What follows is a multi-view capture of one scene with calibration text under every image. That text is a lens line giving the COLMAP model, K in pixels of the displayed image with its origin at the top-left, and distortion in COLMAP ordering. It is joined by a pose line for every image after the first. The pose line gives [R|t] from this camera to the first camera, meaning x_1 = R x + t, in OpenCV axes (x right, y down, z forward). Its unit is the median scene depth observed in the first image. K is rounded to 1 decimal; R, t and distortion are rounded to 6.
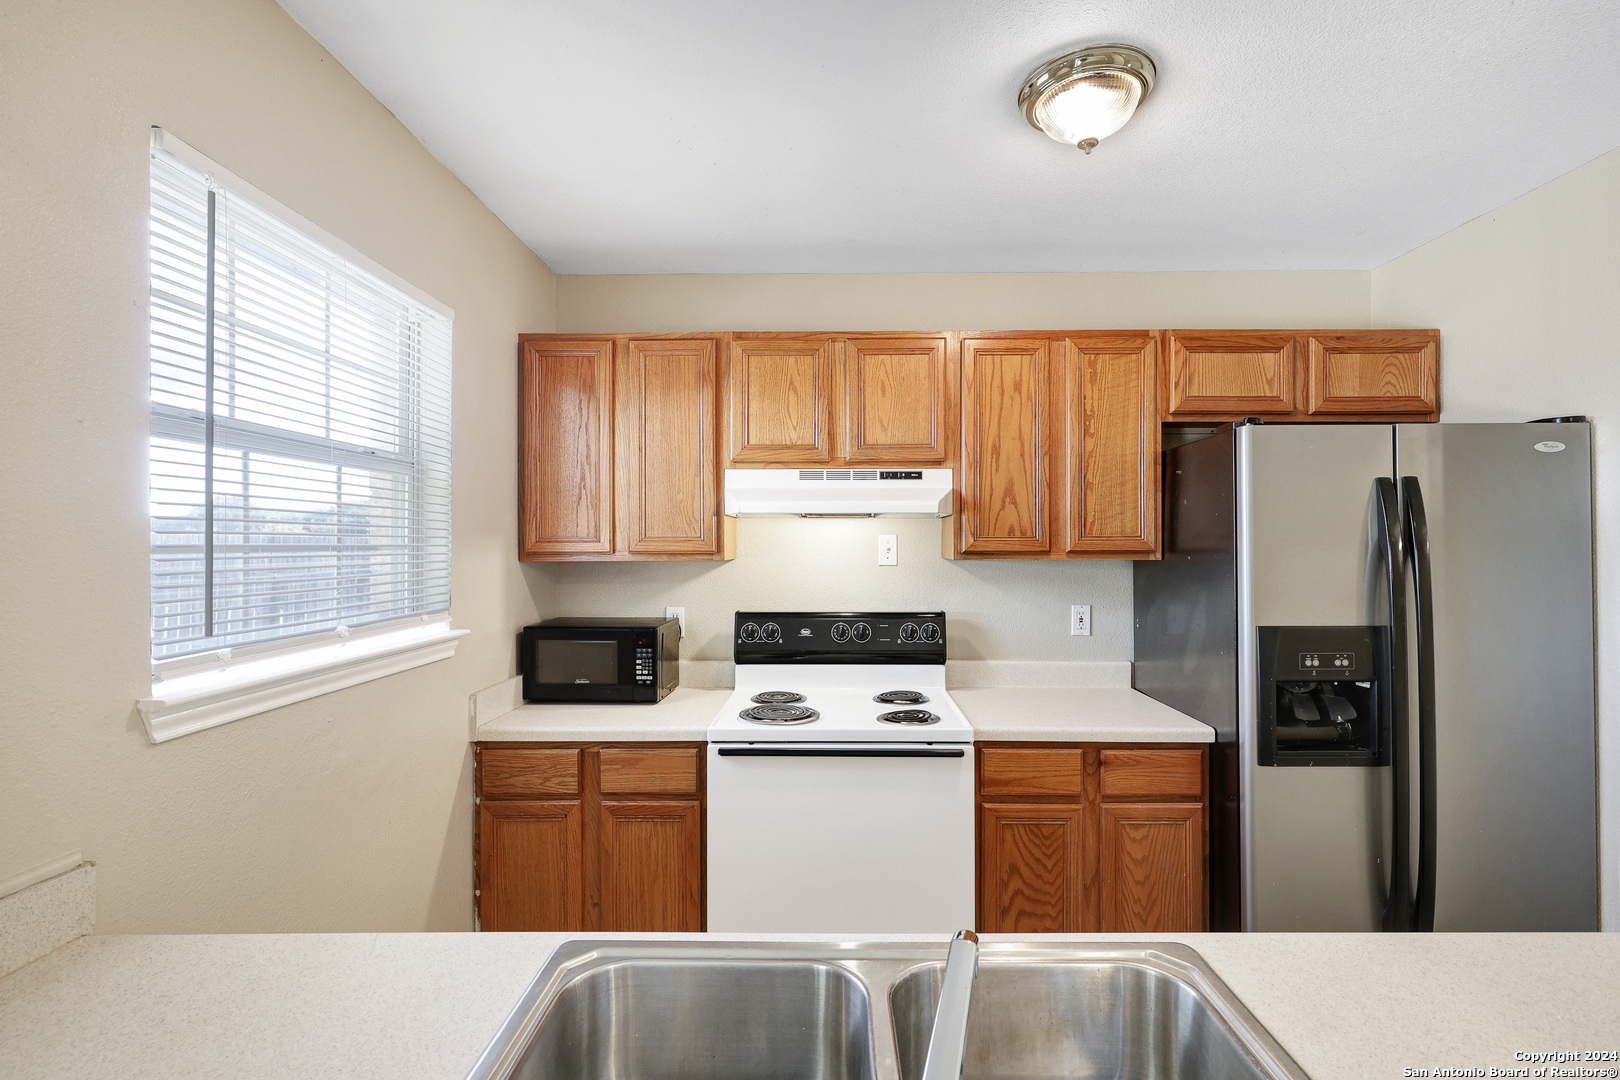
lens RADIAL K [[737.0, 0, 828.9], [0, 737.0, 537.1], [0, 0, 1]] dist [0.001060, -0.000055]
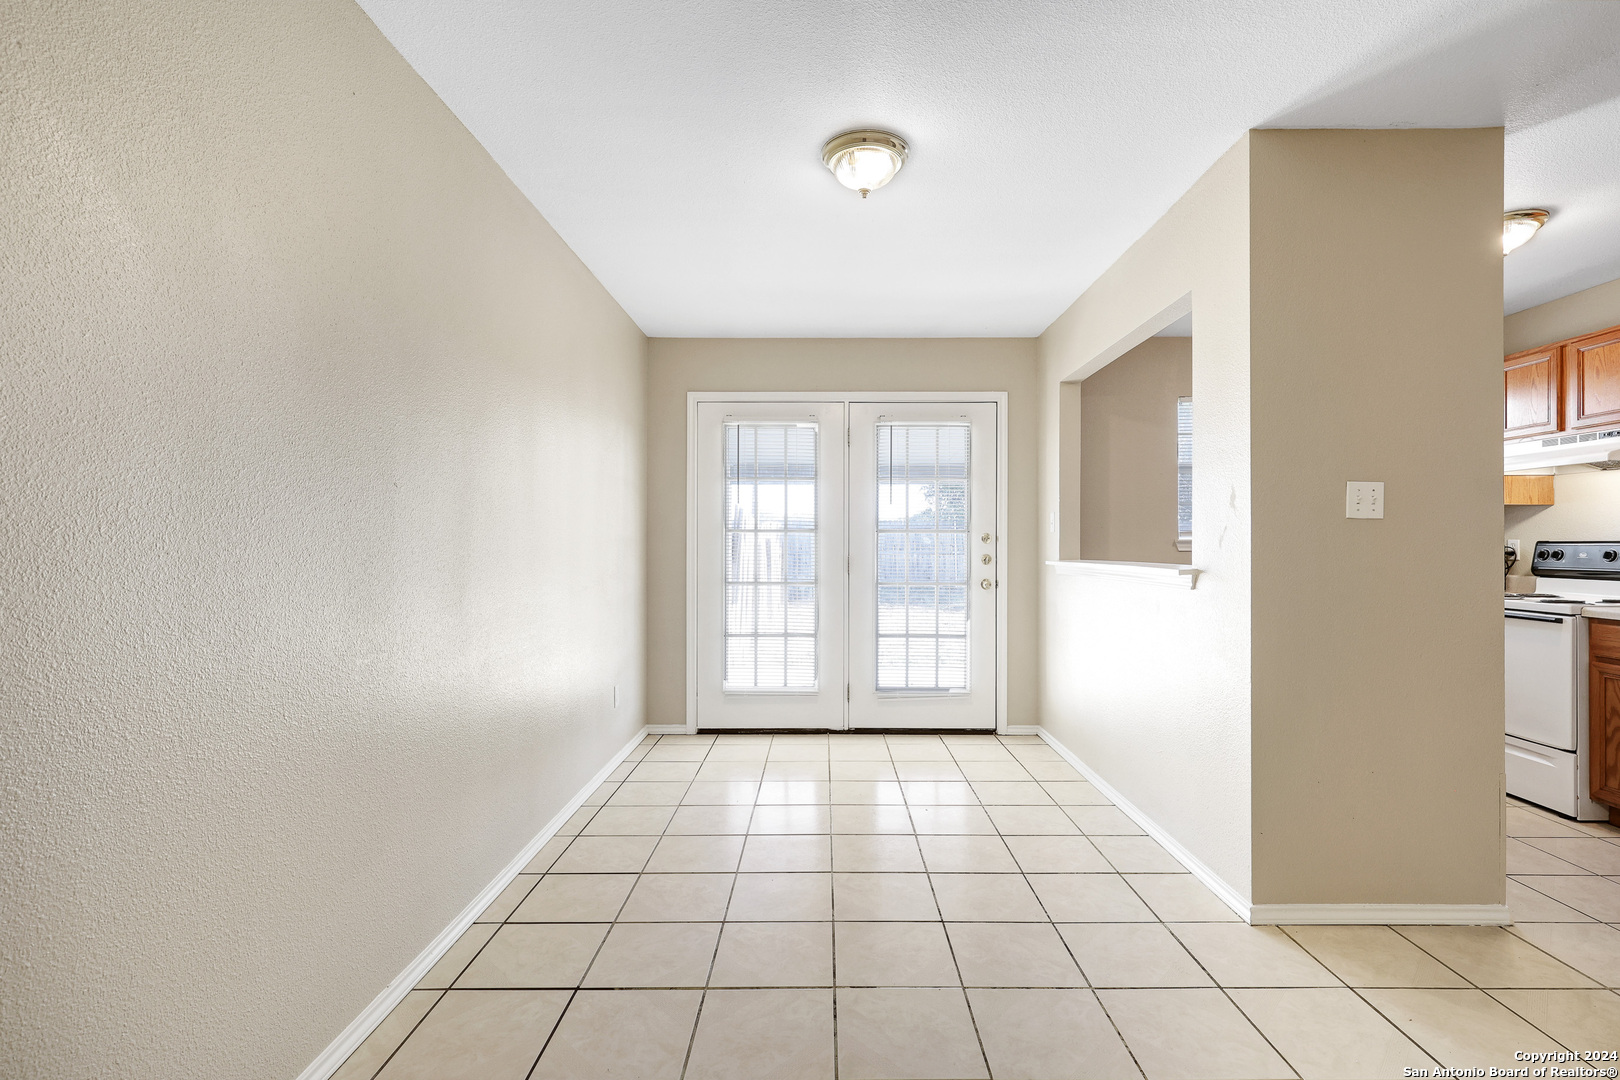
lens RADIAL K [[737.0, 0, 828.9], [0, 737.0, 537.1], [0, 0, 1]] dist [0.001060, -0.000055]
pose [[-0.000451, -0.009465, -0.999955, 1.452809], [0.010753, 0.999897, -0.009470, 0.103338], [0.999942, -0.010757, -0.000349, -0.425925]]
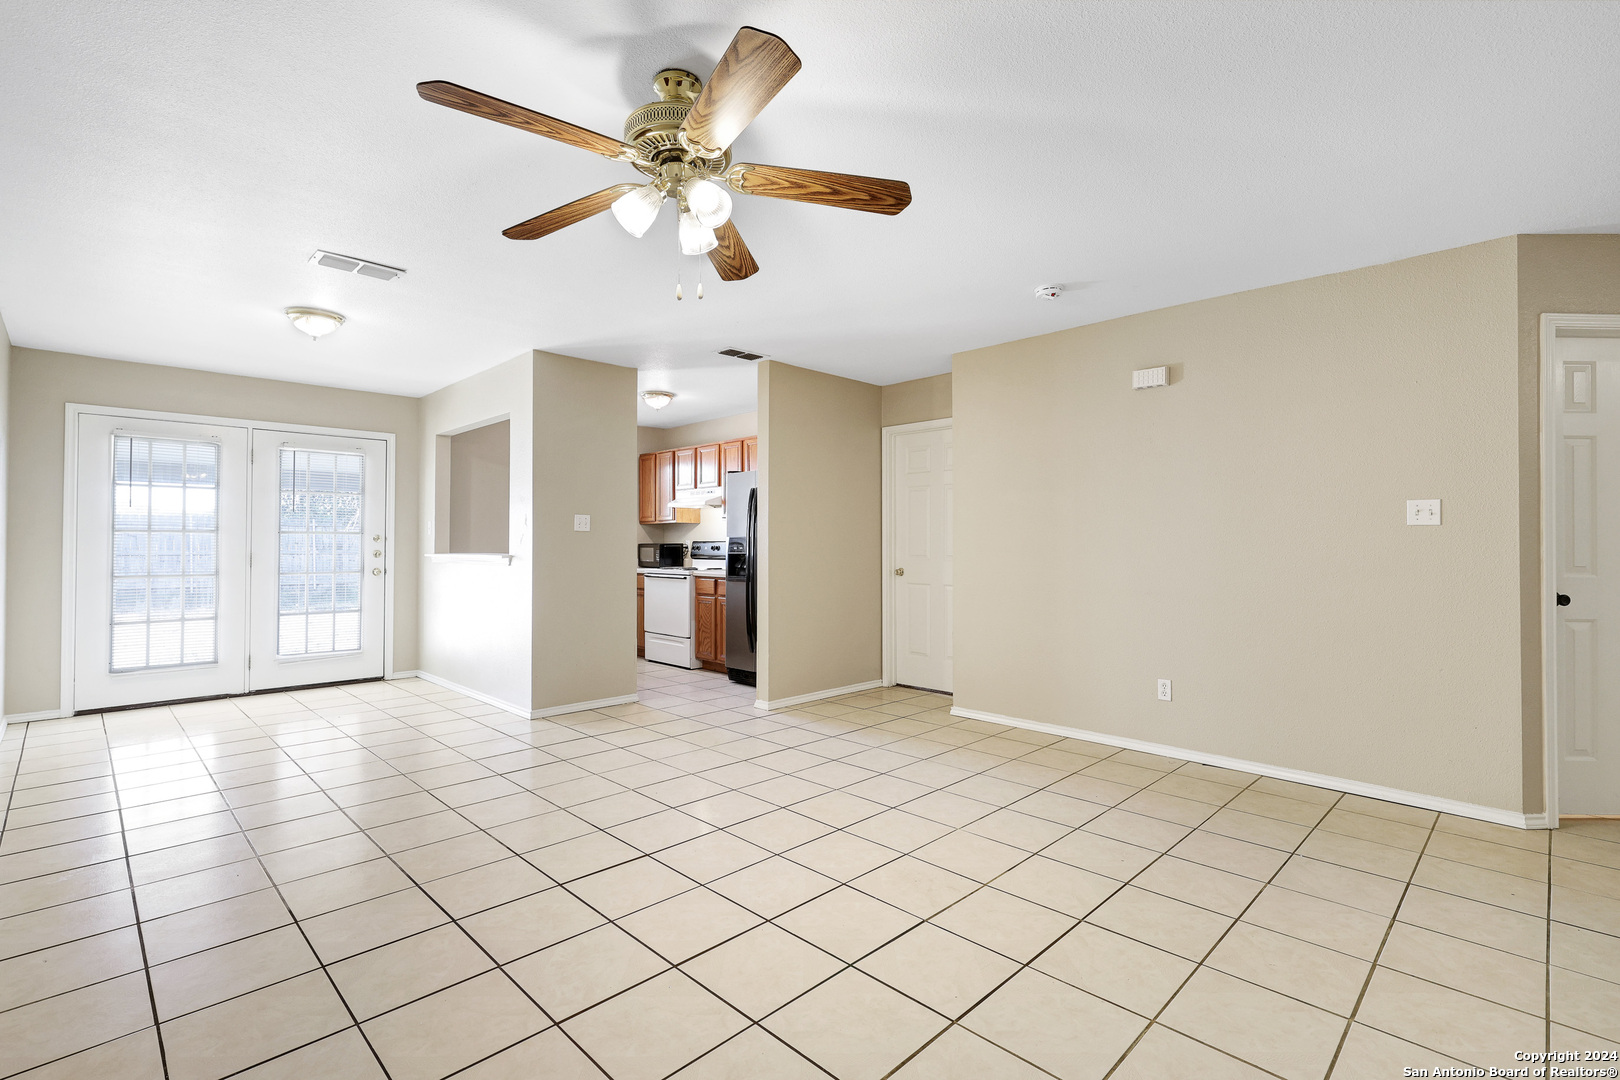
lens RADIAL K [[737.0, 0, 828.9], [0, 737.0, 537.1], [0, 0, 1]] dist [0.001060, -0.000055]
pose [[0.713350, -0.006279, -0.700780, 2.511135], [0.007556, 0.999971, -0.001268, 0.103354], [0.700767, -0.004391, 0.713377, -0.758272]]
